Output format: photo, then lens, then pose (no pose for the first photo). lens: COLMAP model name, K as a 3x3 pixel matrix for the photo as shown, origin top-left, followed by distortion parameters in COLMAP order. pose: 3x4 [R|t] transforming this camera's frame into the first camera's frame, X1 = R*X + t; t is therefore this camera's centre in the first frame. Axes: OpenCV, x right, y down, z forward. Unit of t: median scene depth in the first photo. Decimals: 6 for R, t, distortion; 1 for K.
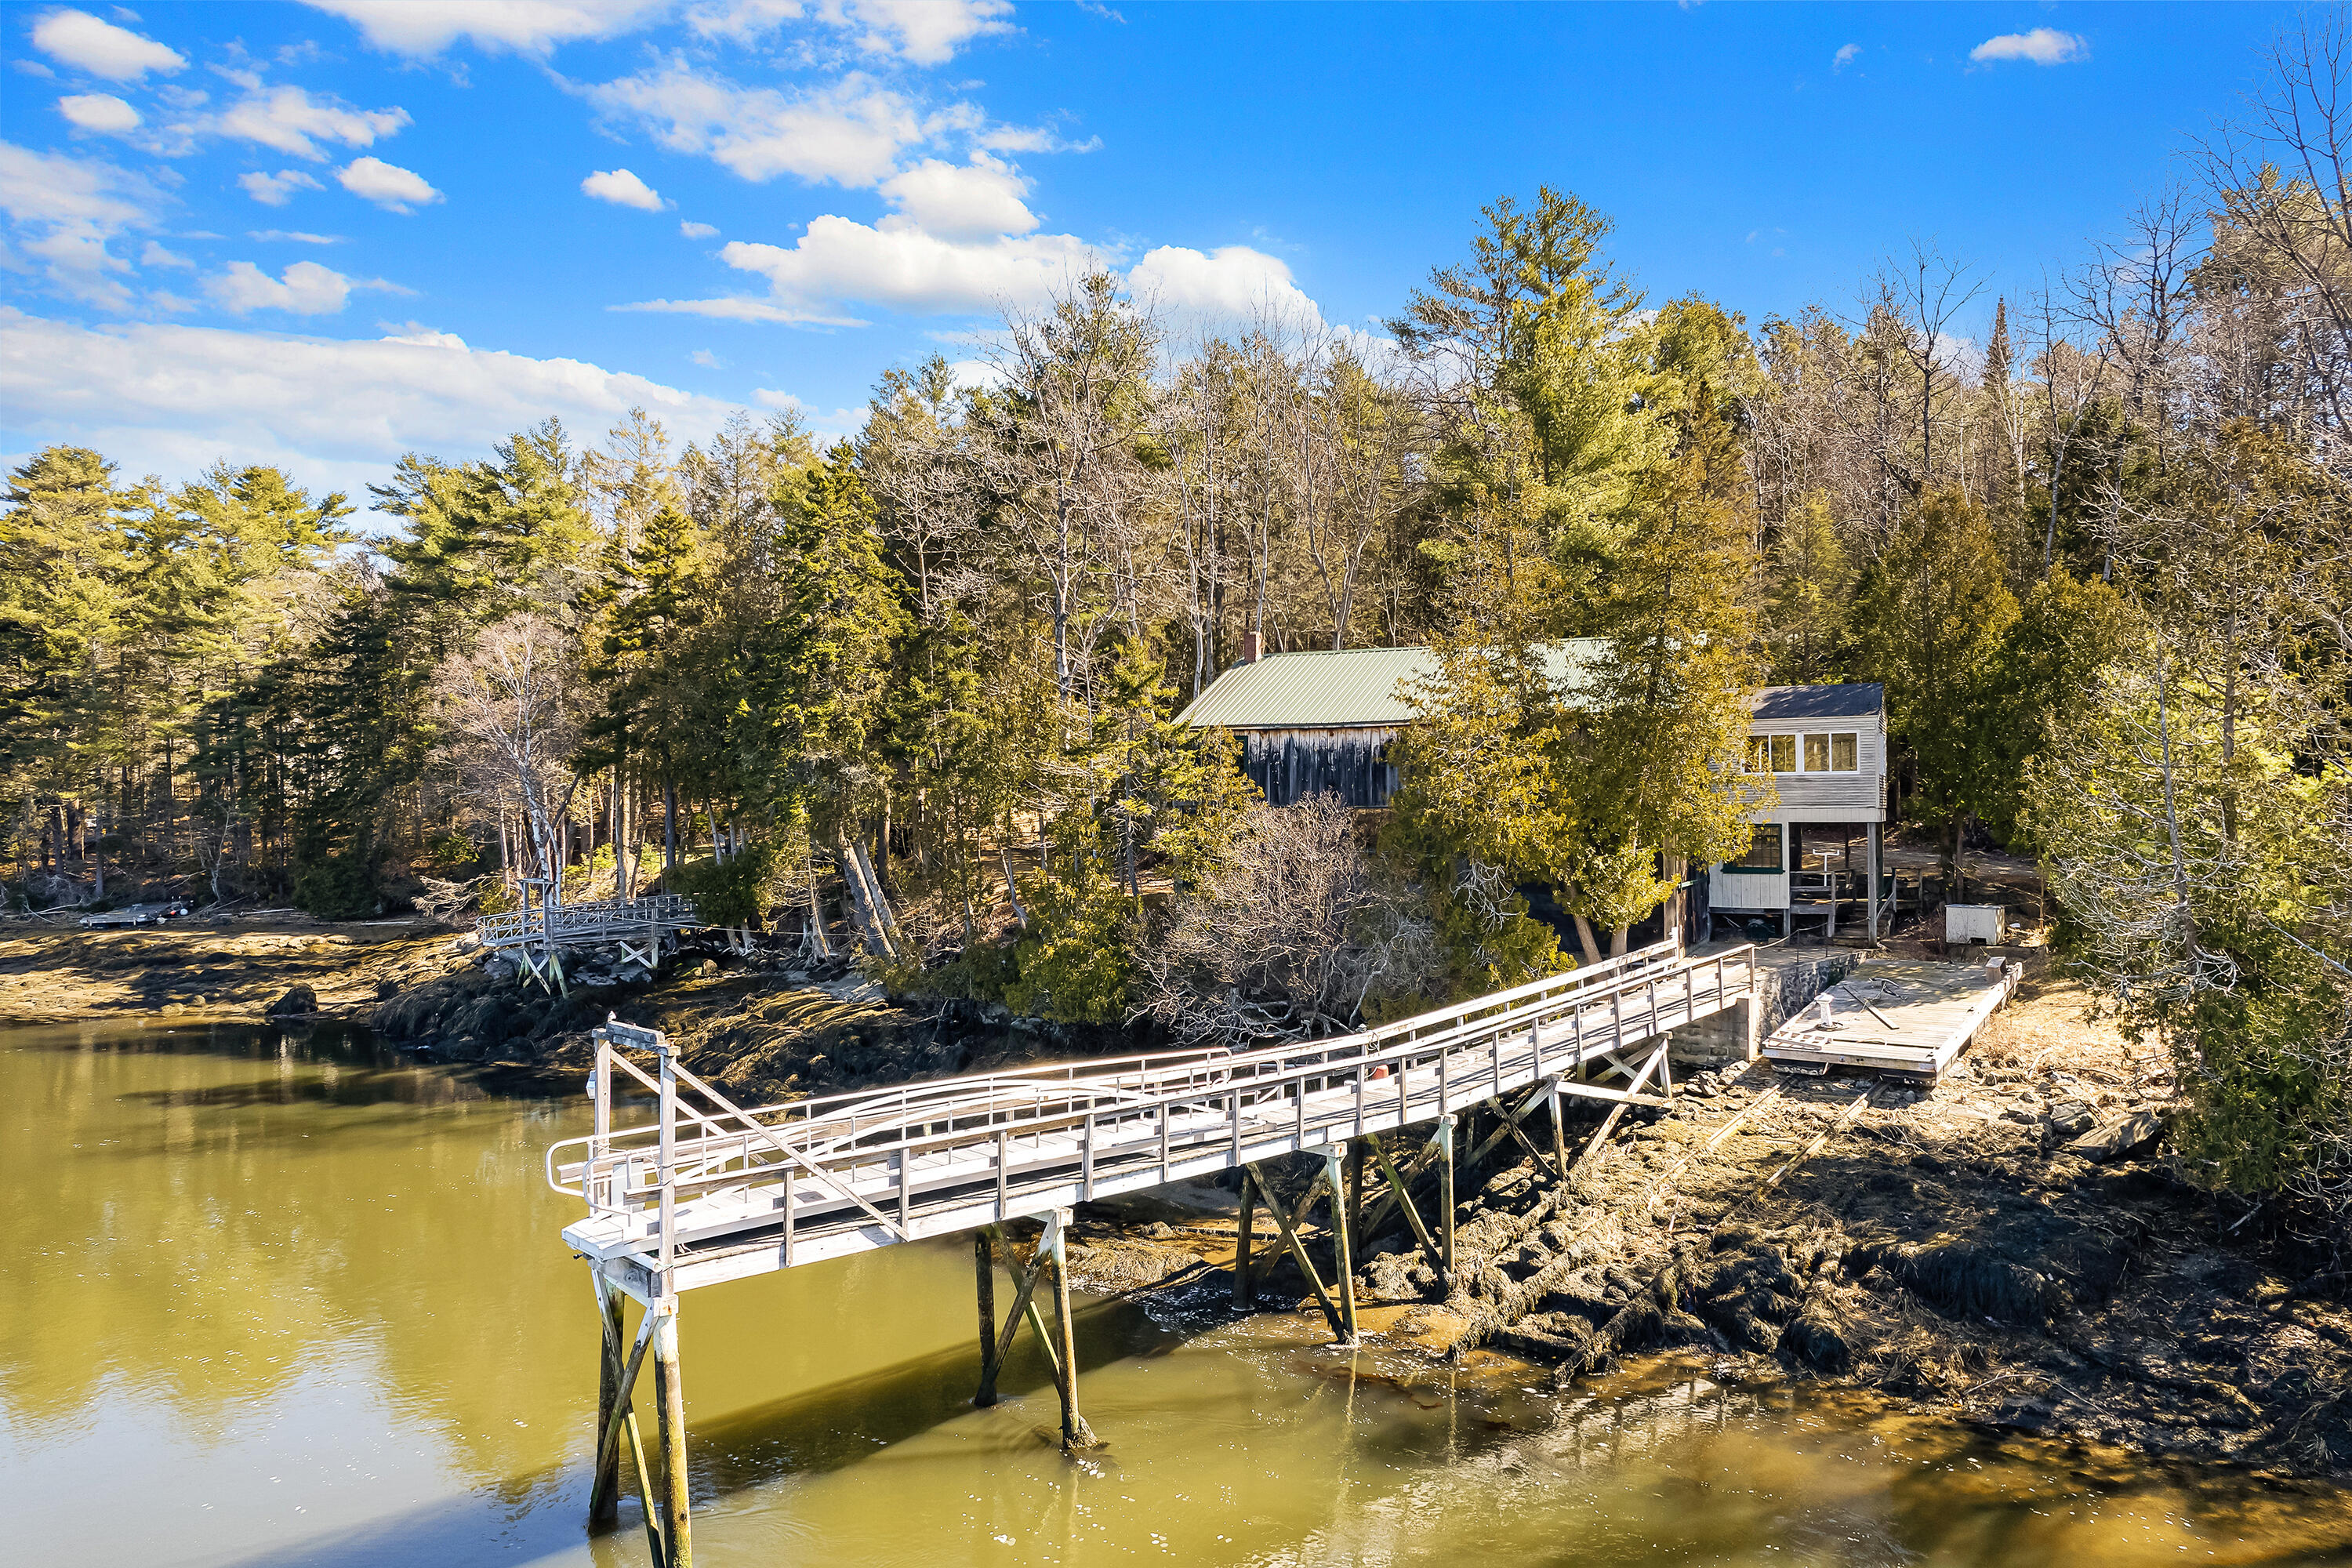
lens RADIAL K [[1524.1, 0, 1181.7], [0, 1524.1, 768.8], [0, 0, 1]] dist [-0.047216, 0.065759]
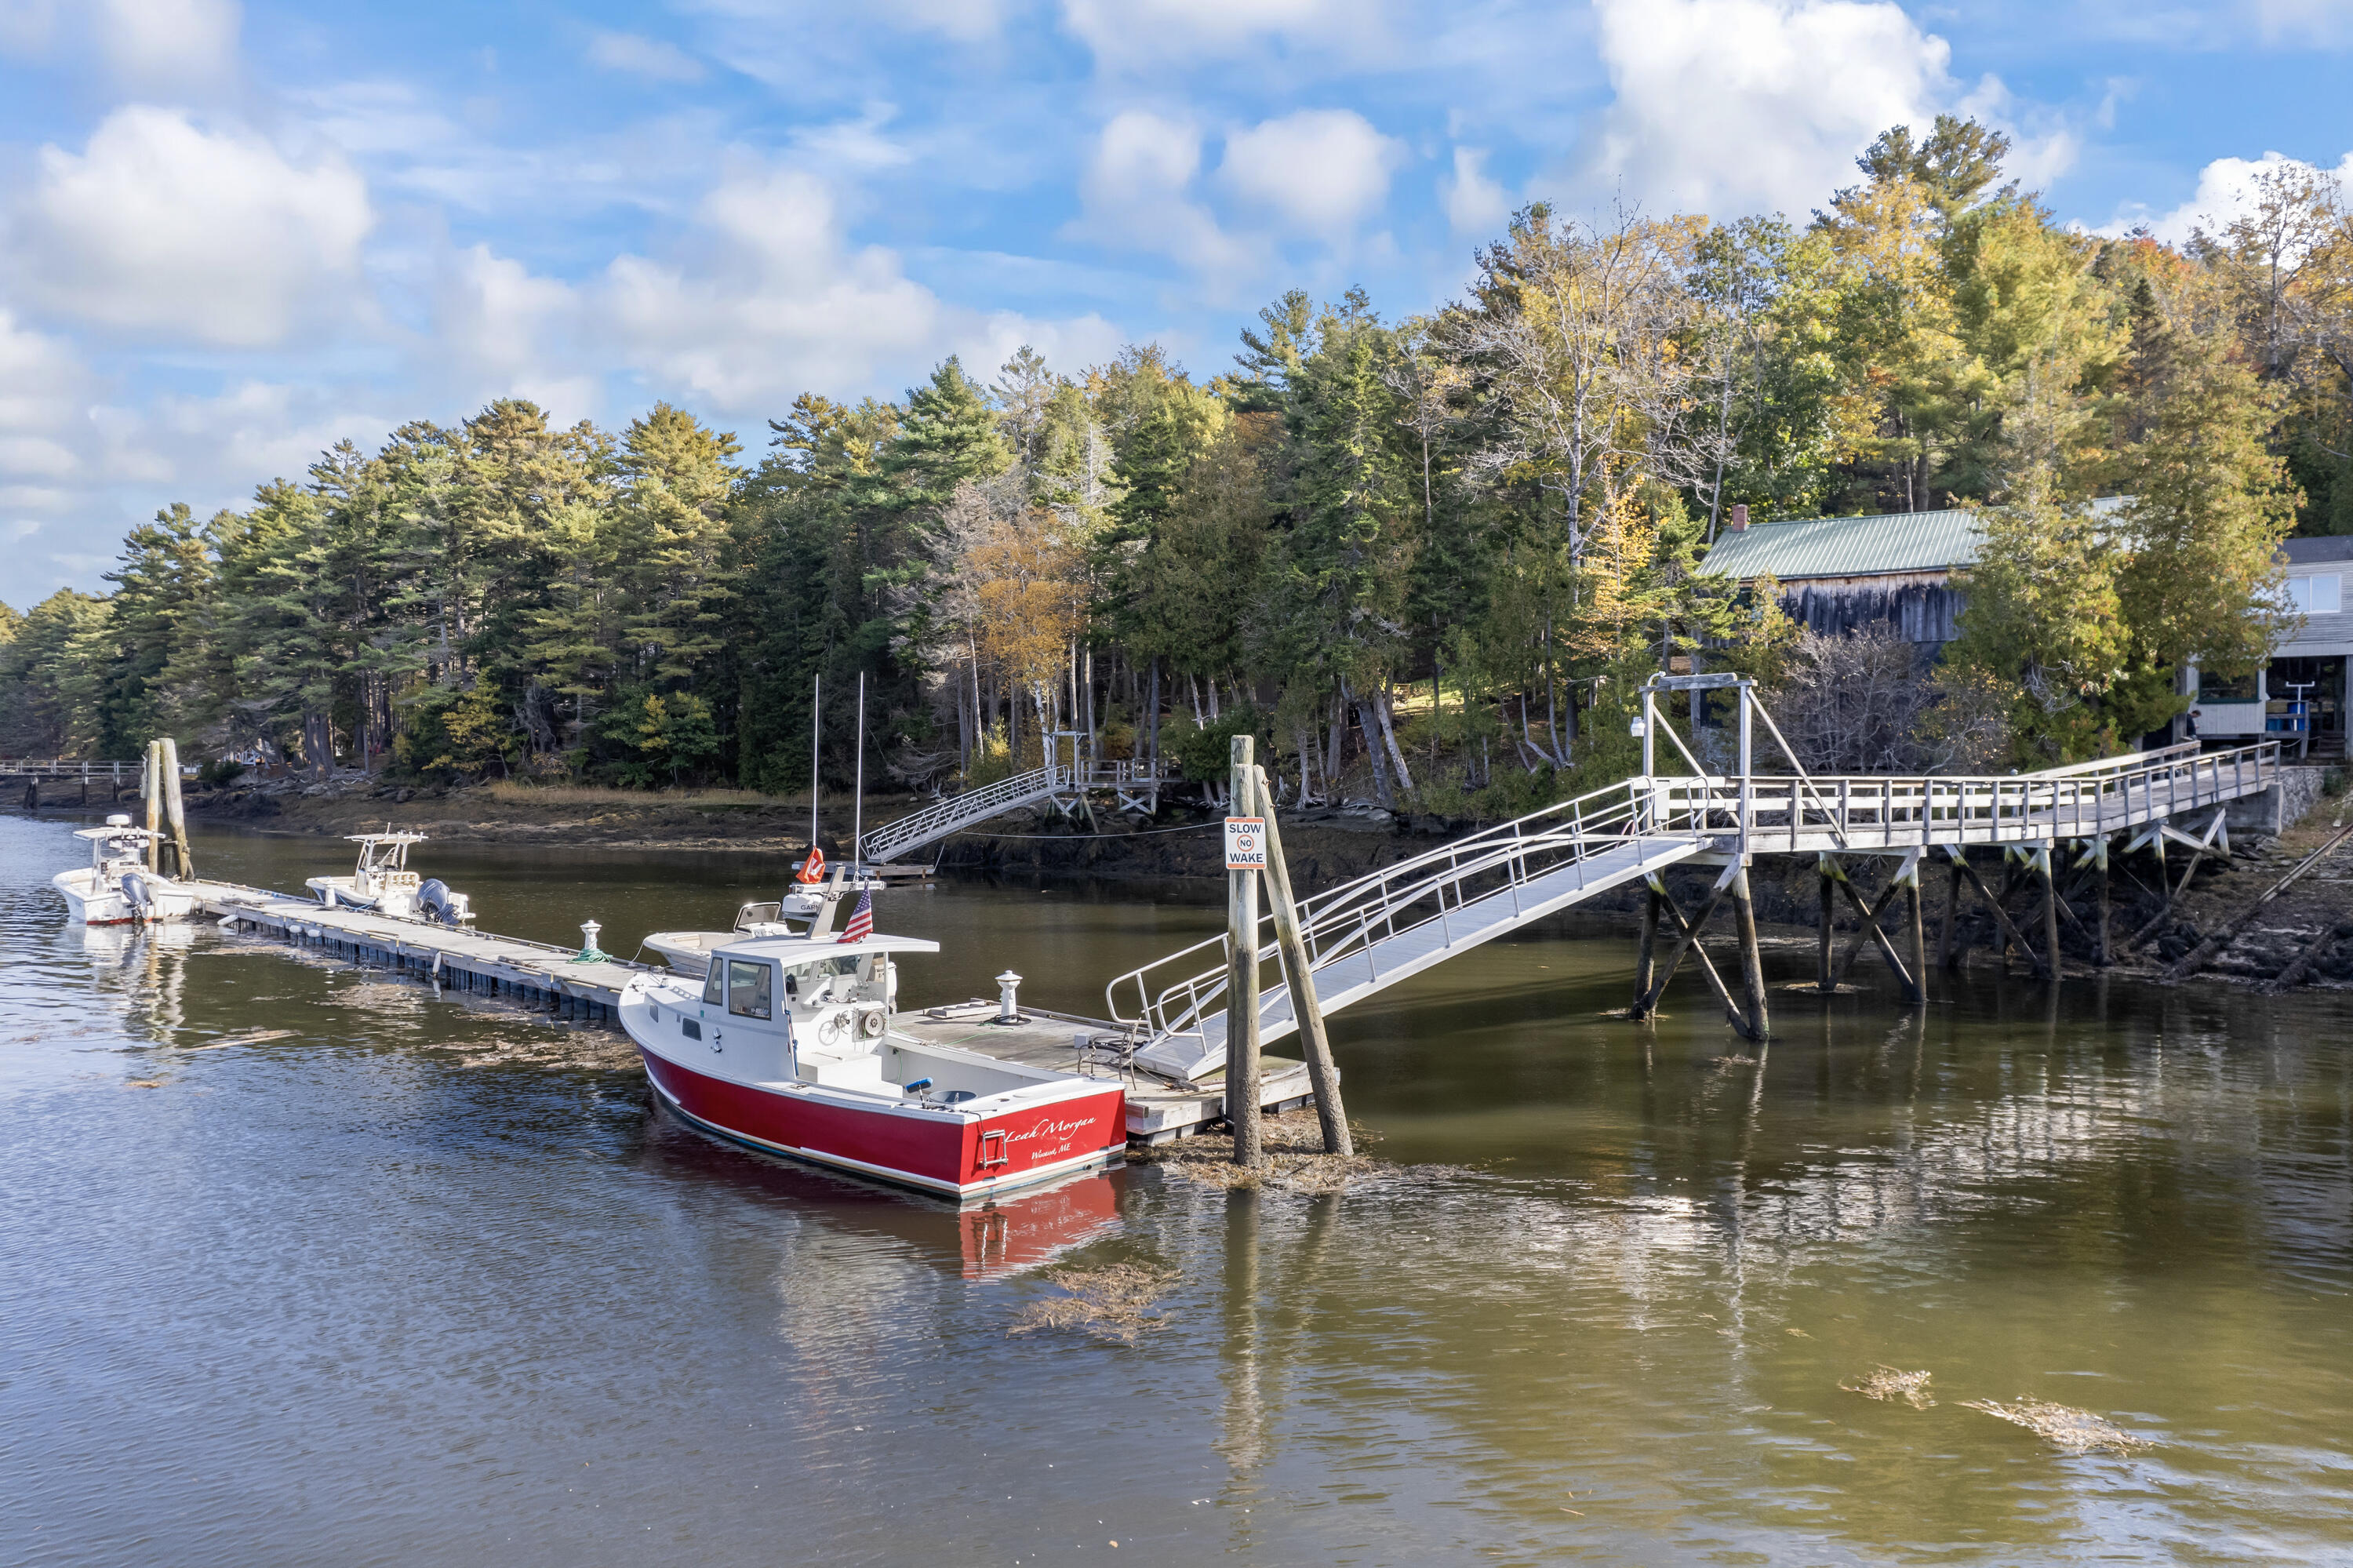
lens RADIAL K [[1504.5, 0, 1179.1], [0, 1504.5, 786.5], [0, 0, 1]] dist [-0.071804, 0.059404]
pose [[0.994983, 0.012263, -0.099292, -0.304562], [-0.008920, 0.999380, 0.034049, 0.101574], [0.099648, -0.032992, 0.994476, -0.189683]]
